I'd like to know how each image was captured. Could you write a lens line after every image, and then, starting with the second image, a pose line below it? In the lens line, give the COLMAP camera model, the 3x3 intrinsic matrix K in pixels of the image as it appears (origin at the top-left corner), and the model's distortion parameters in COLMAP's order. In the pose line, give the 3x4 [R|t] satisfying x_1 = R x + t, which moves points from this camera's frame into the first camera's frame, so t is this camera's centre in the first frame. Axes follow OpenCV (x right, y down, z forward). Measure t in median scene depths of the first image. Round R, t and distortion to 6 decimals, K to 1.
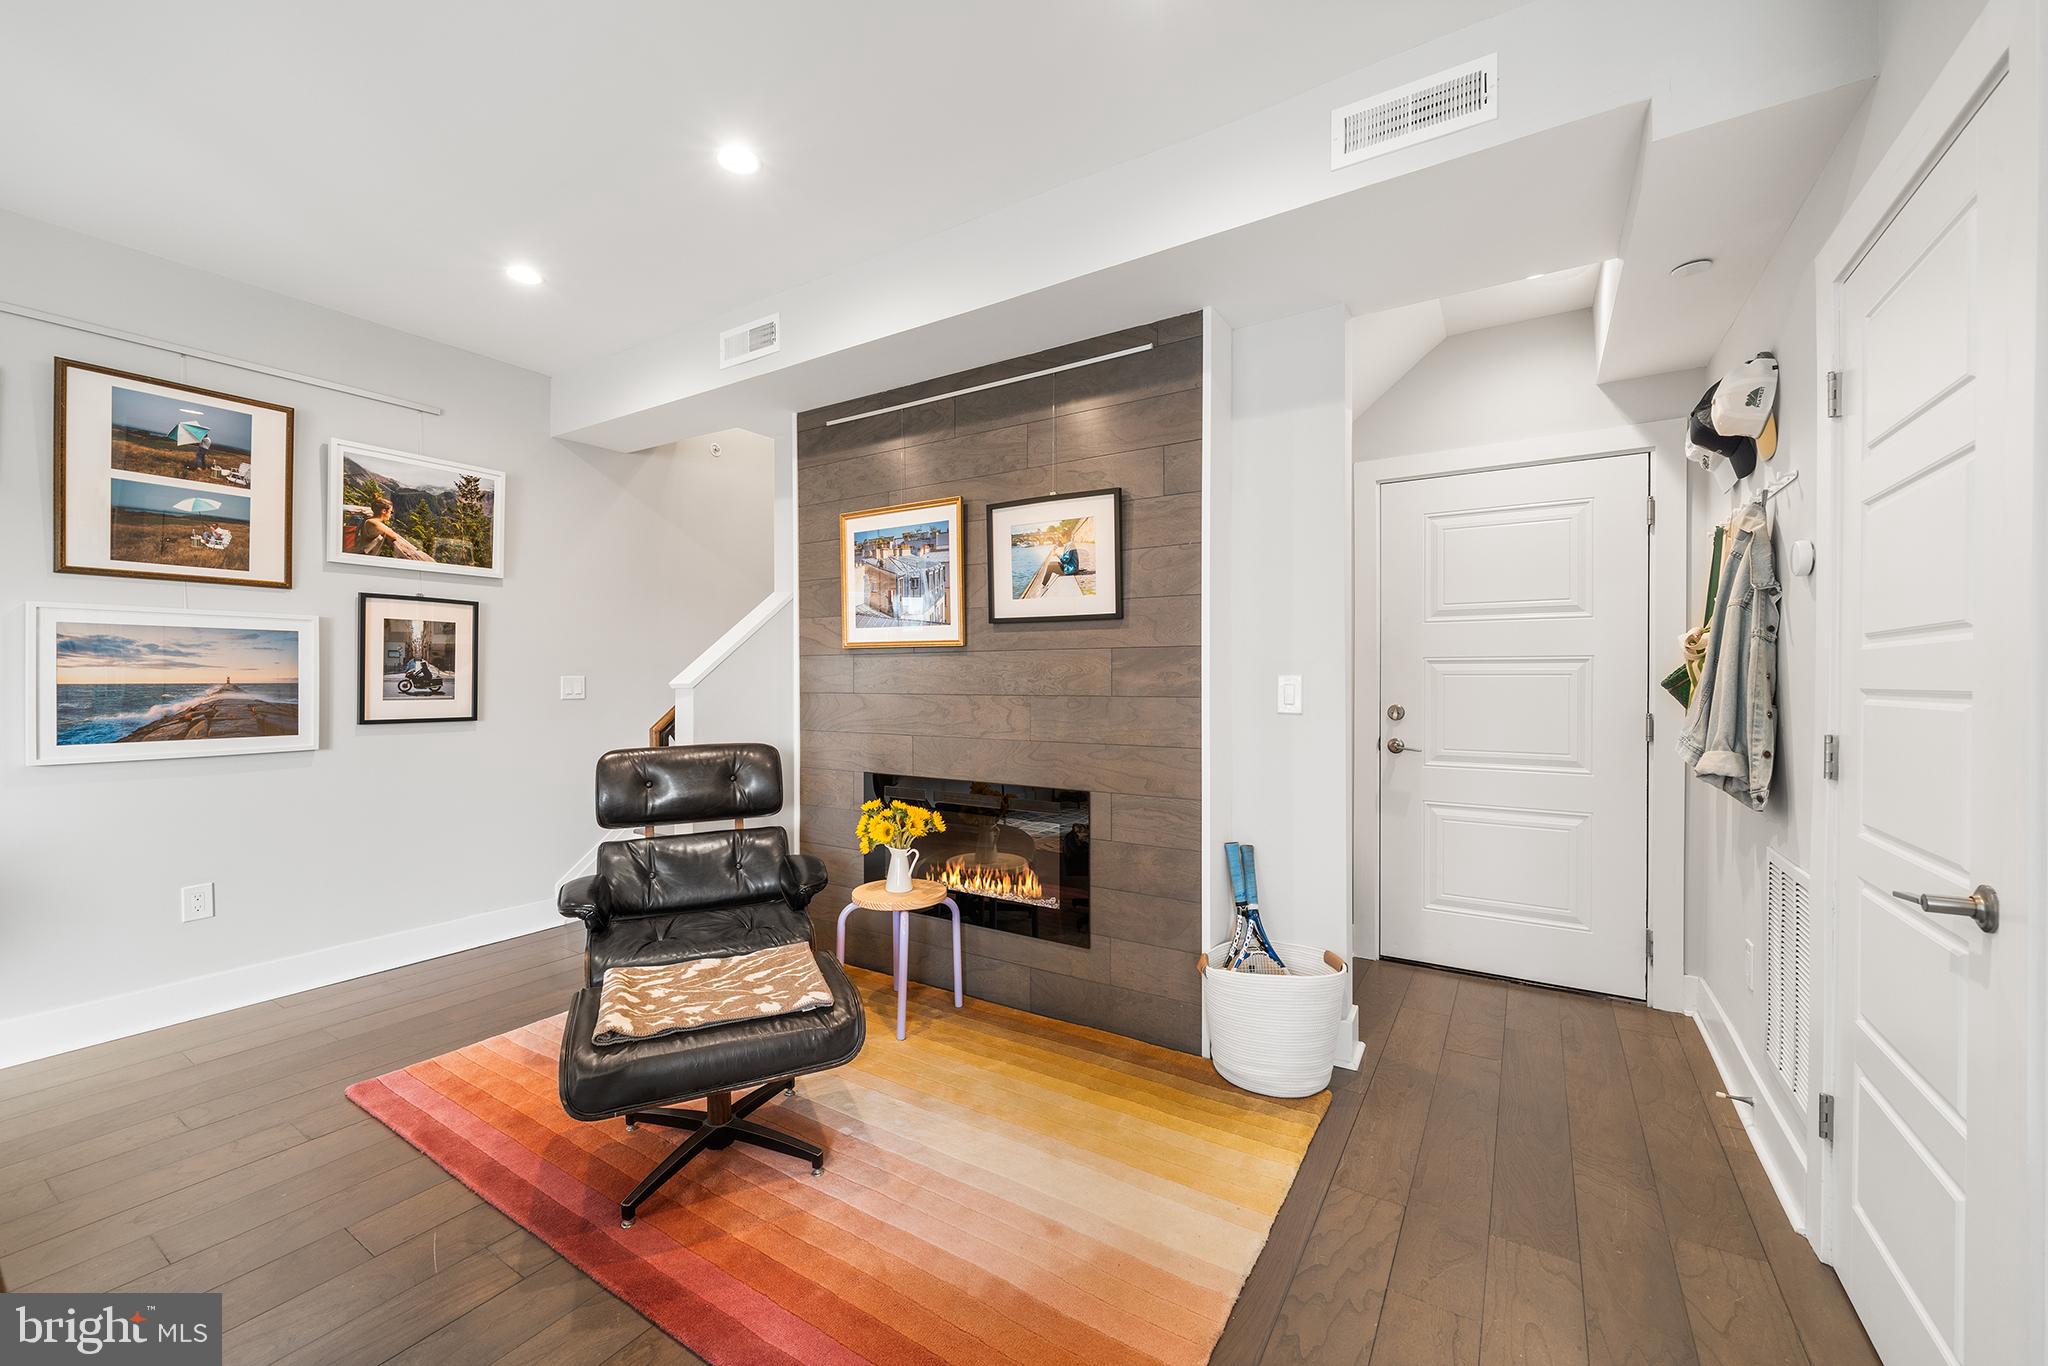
lens RADIAL K [[803.5, 0, 1023.8], [0, 803.5, 682.0], [0, 0, 1]] dist [-0.002863, 0.000255]
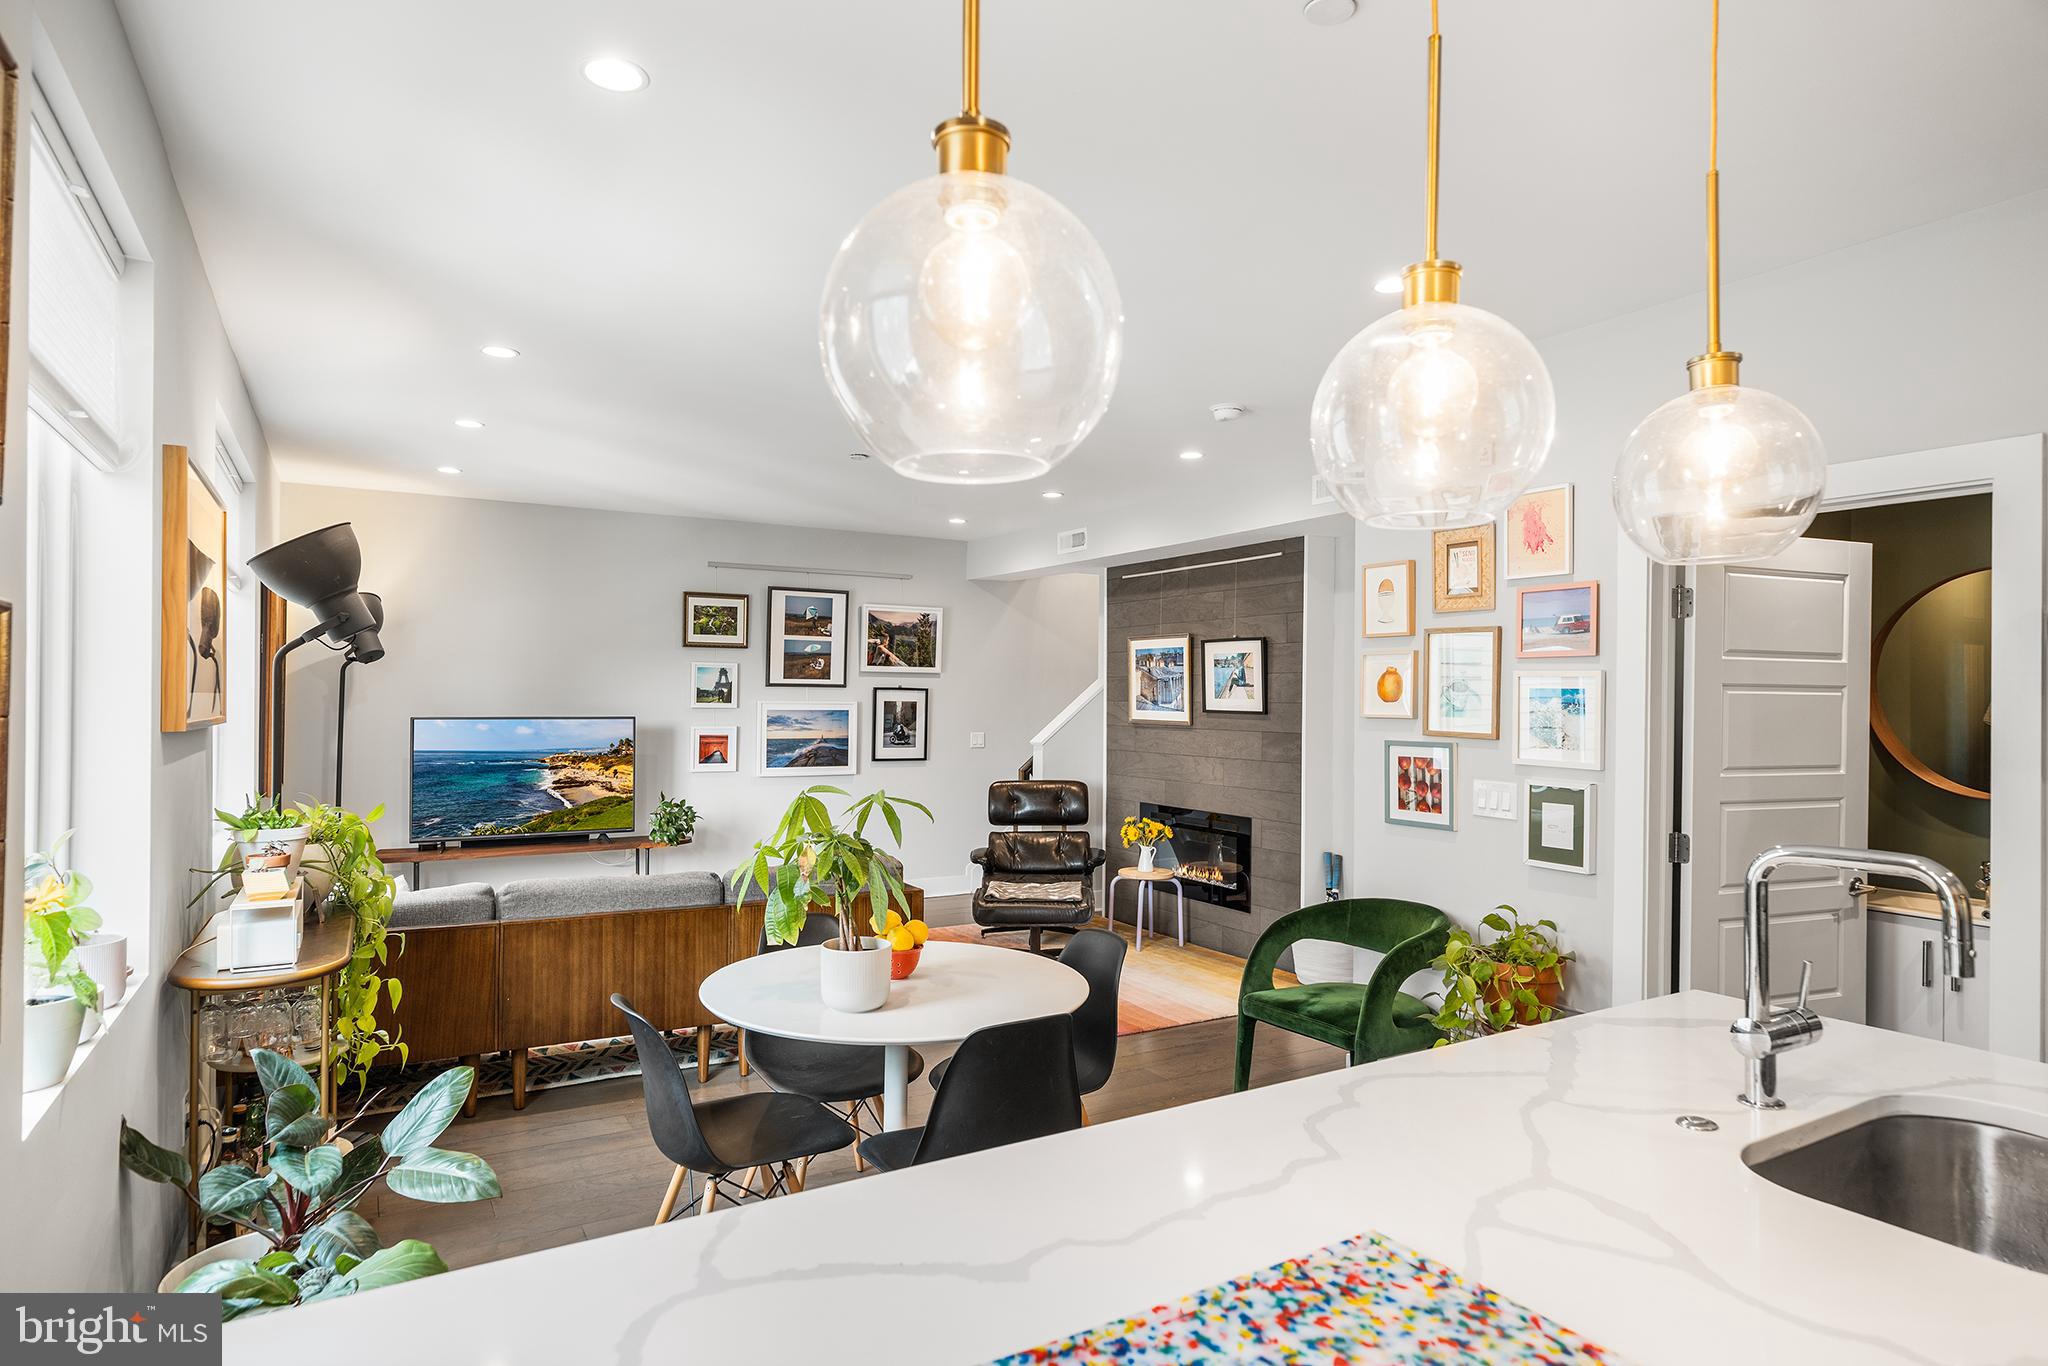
lens RADIAL K [[1151.7, 0, 1002.6], [0, 1151.7, 689.6], [0, 0, 1]] dist [0.003658, 0.005809]
pose [[0.883317, 0.004725, -0.468753, 0.699143], [-0.010428, 0.999900, -0.009573, -0.094207], [0.468660, 0.013344, 0.883278, -1.260165]]
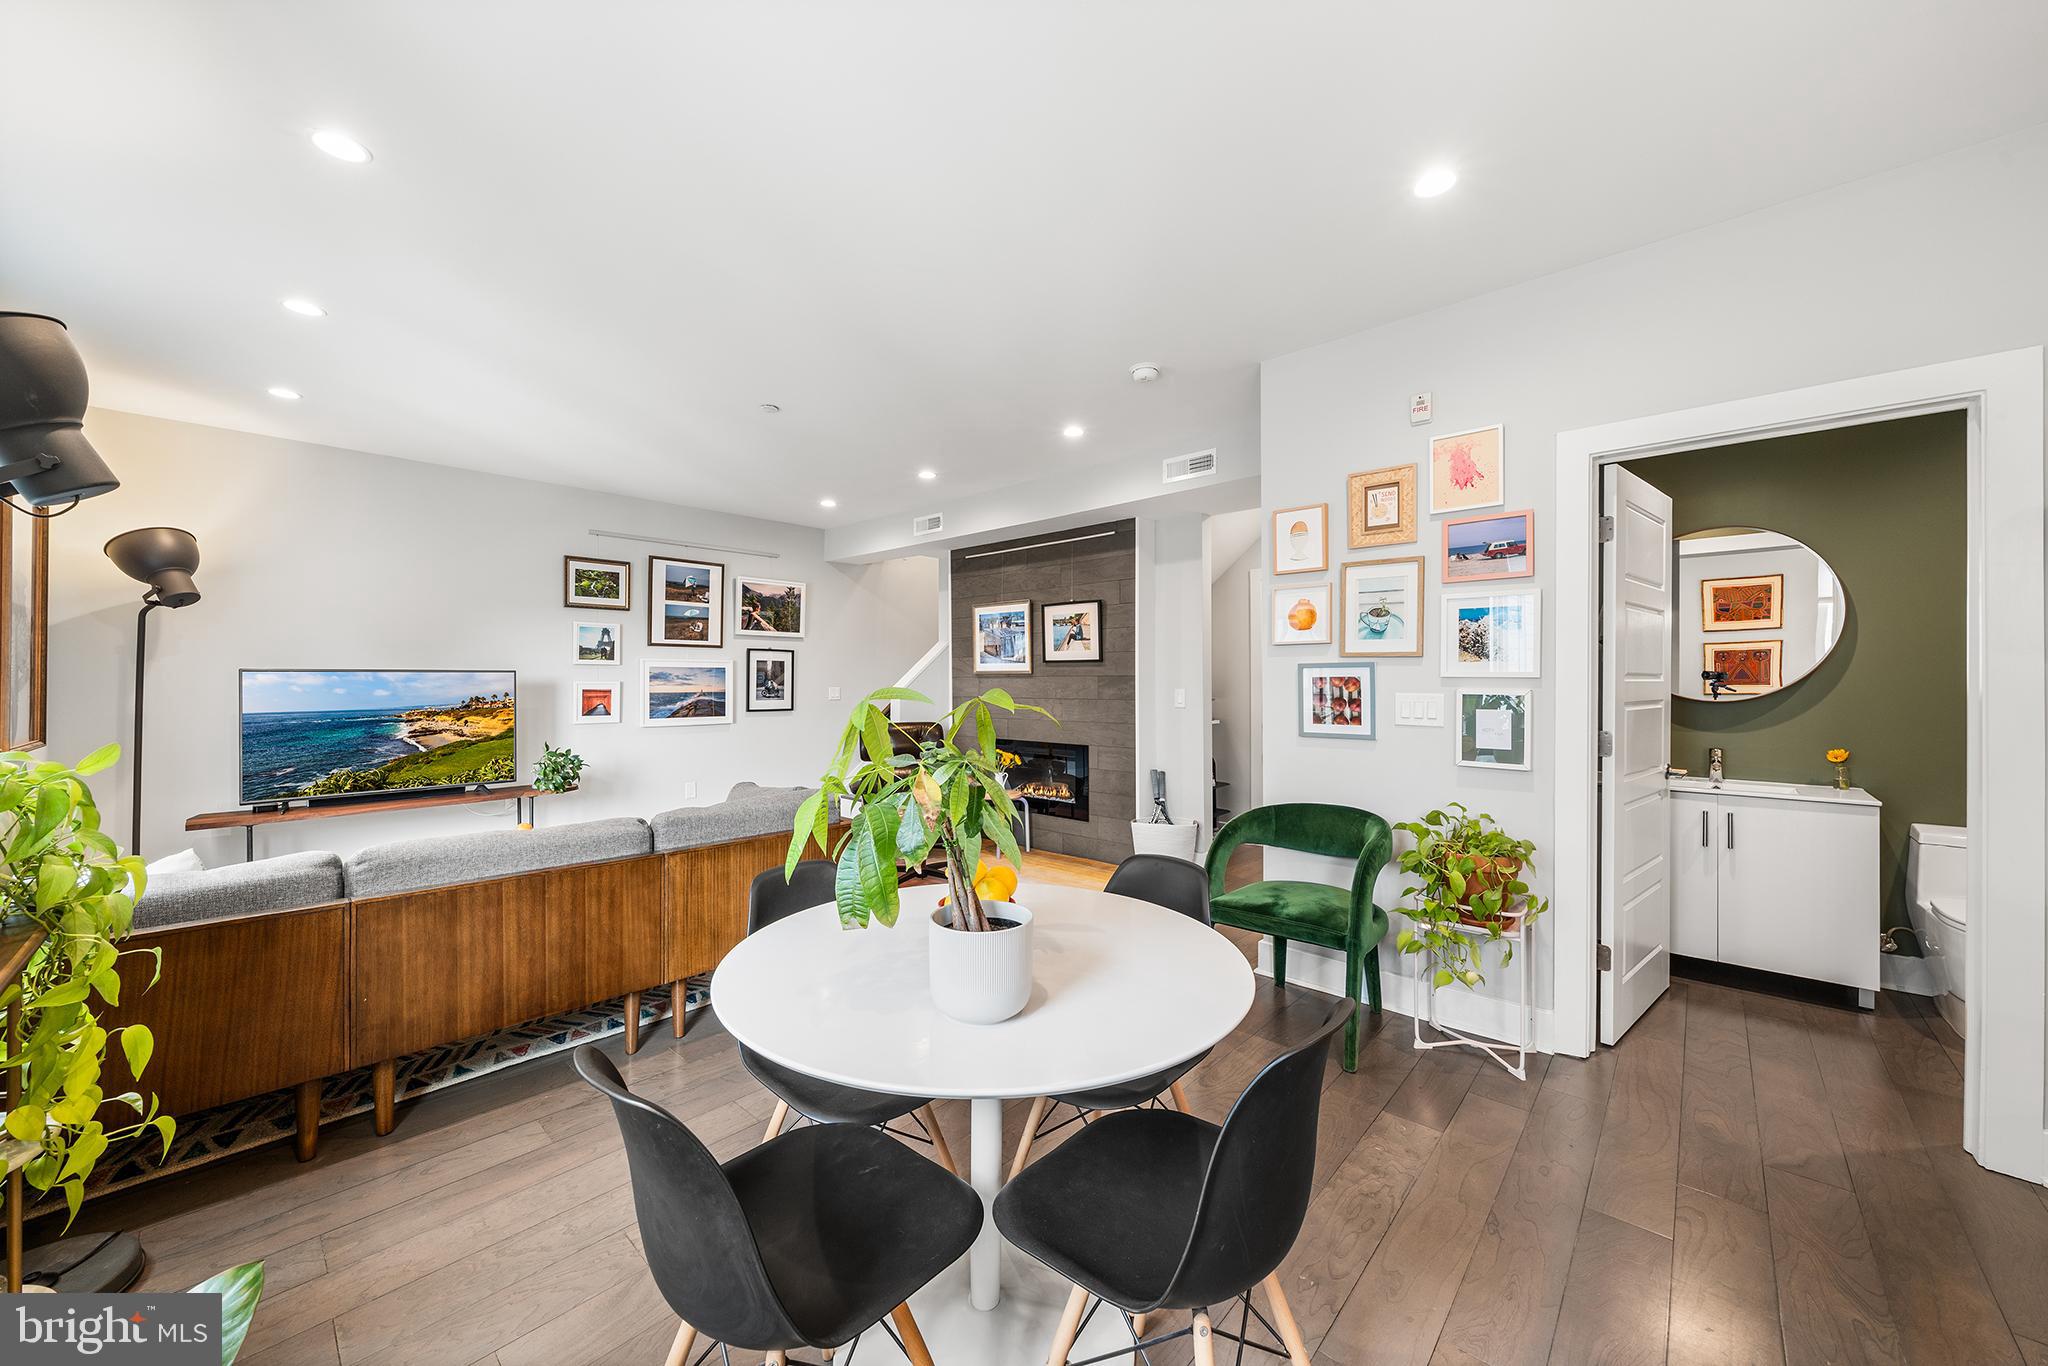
lens RADIAL K [[755.1, 0, 1019.6], [0, 755.1, 678.3], [0, 0, 1]] dist [-0.002300, -0.000476]
pose [[0.983191, -0.002304, -0.182567, 0.247810], [0.001019, 0.999974, -0.007133, -0.021195], [0.182579, 0.006827, 0.983168, -0.884317]]
